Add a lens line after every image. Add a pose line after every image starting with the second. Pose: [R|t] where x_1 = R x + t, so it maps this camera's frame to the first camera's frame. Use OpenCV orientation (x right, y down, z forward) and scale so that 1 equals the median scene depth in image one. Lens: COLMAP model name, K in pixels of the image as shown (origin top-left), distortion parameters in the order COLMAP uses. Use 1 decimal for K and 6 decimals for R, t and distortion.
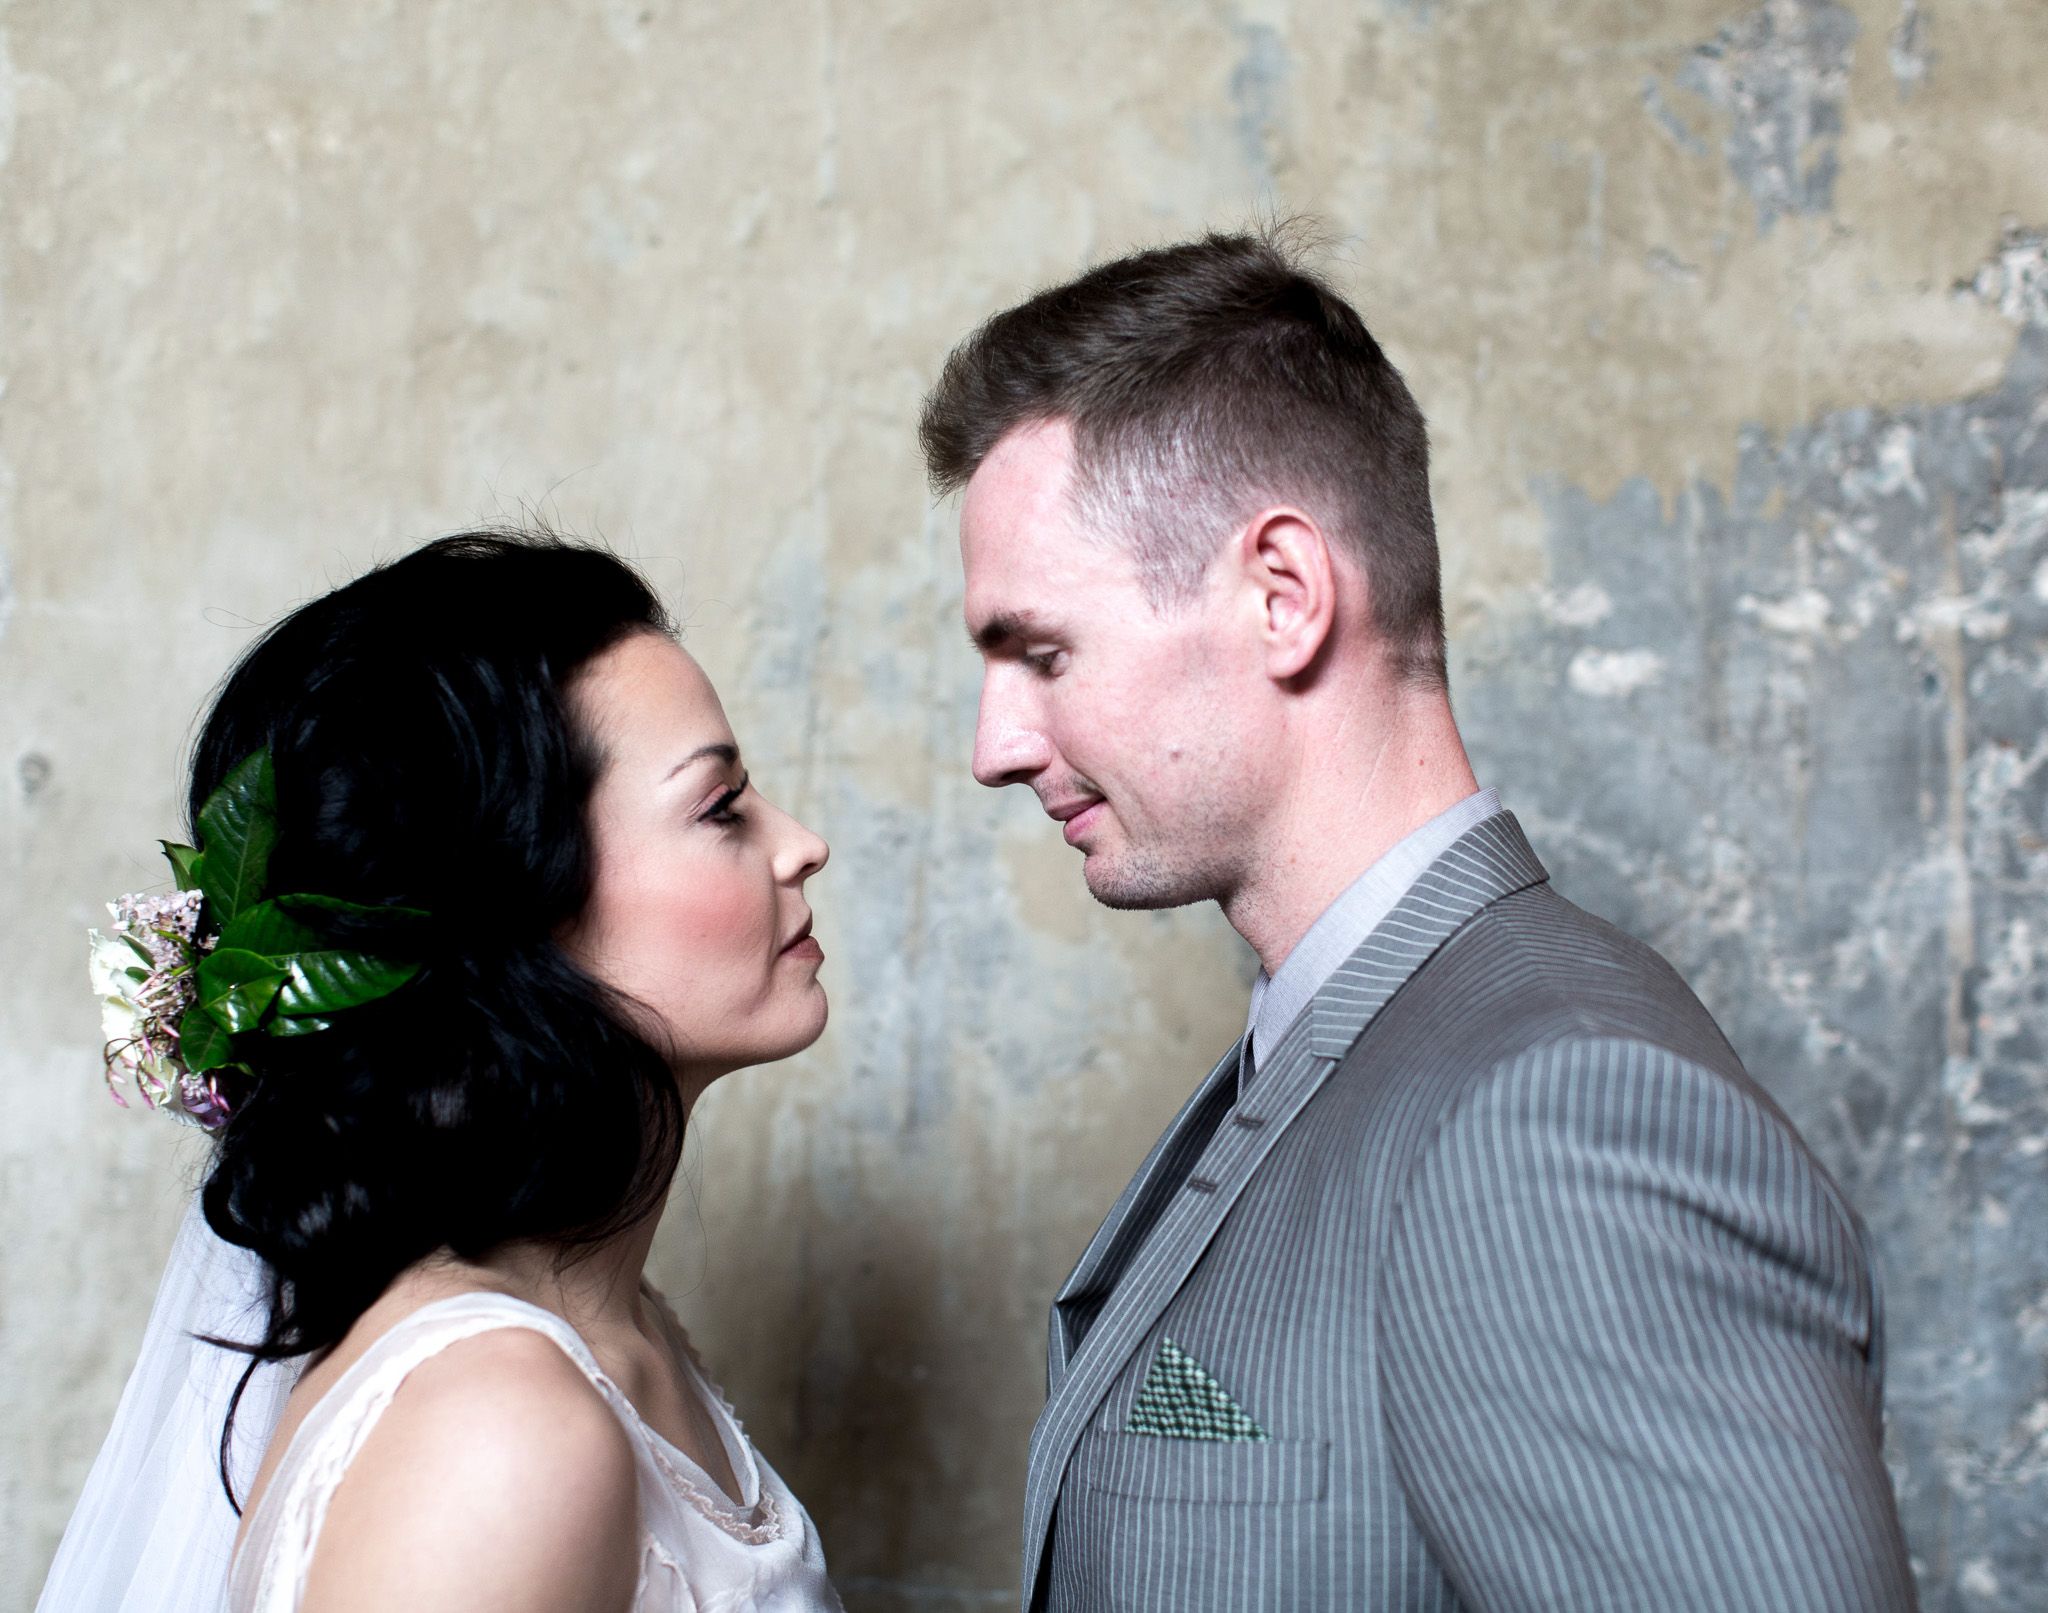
lens RADIAL K [[2998.2, 0, 1023.3], [0, 2998.2, 820.1], [0, 0, 1]] dist [0.004800, 0.000000]
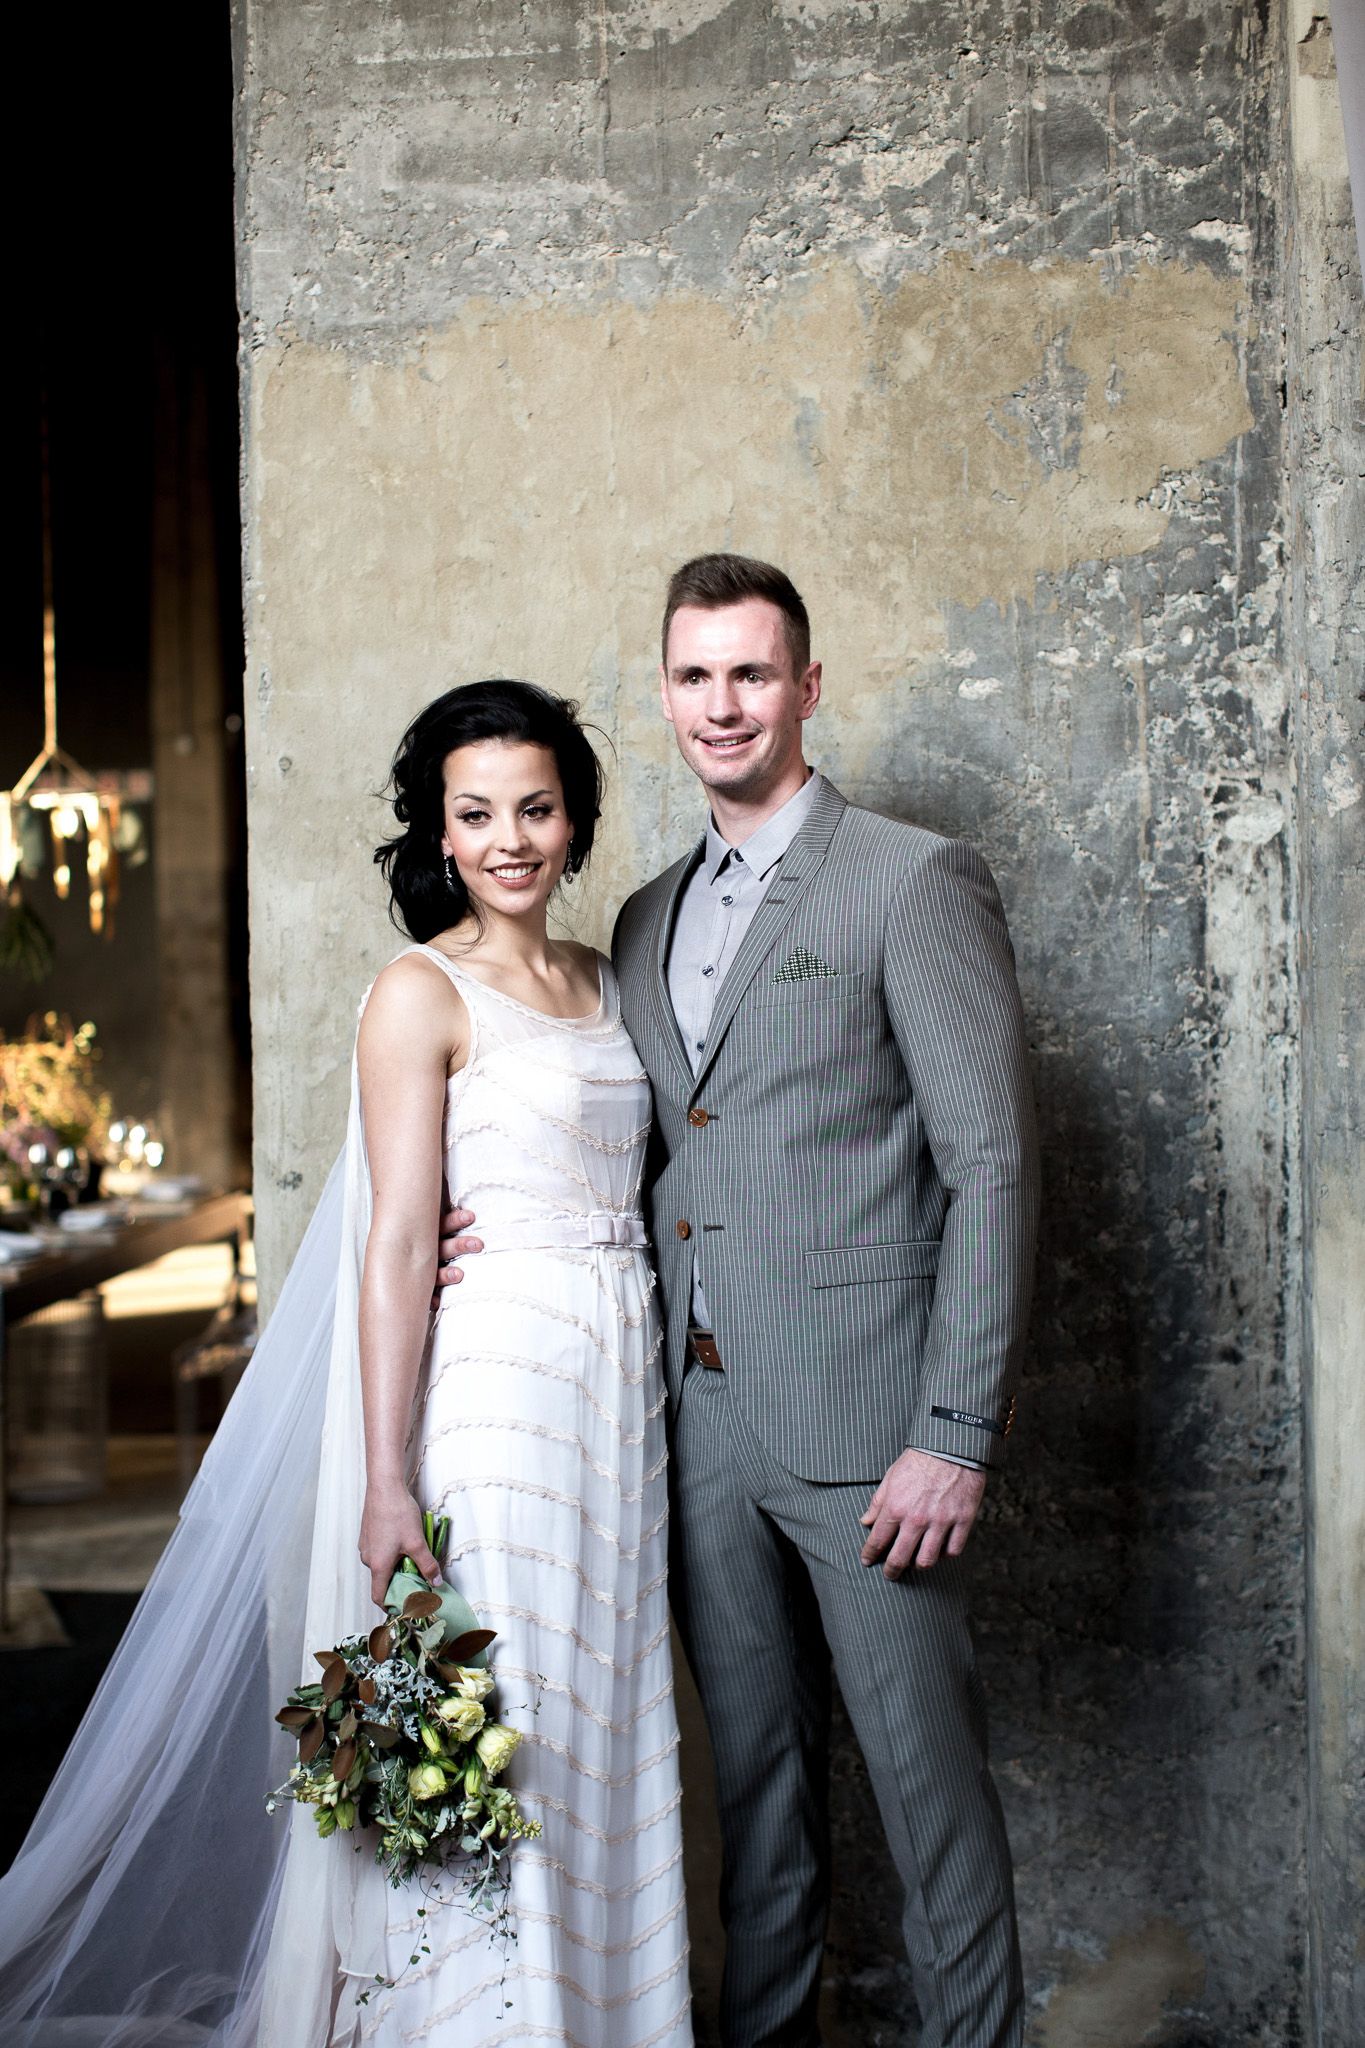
lens RADIAL K [[3015.9, 0, 678.8], [0, 3015.9, 1014.8], [0, 0, 1]] dist [-0.104528, 0.000000]
pose [[0.982234, -0.022464, -0.186308, 0.383439], [0.040083, 0.995012, 0.091352, -0.021938], [0.183327, -0.097197, 0.978235, -1.193644]]
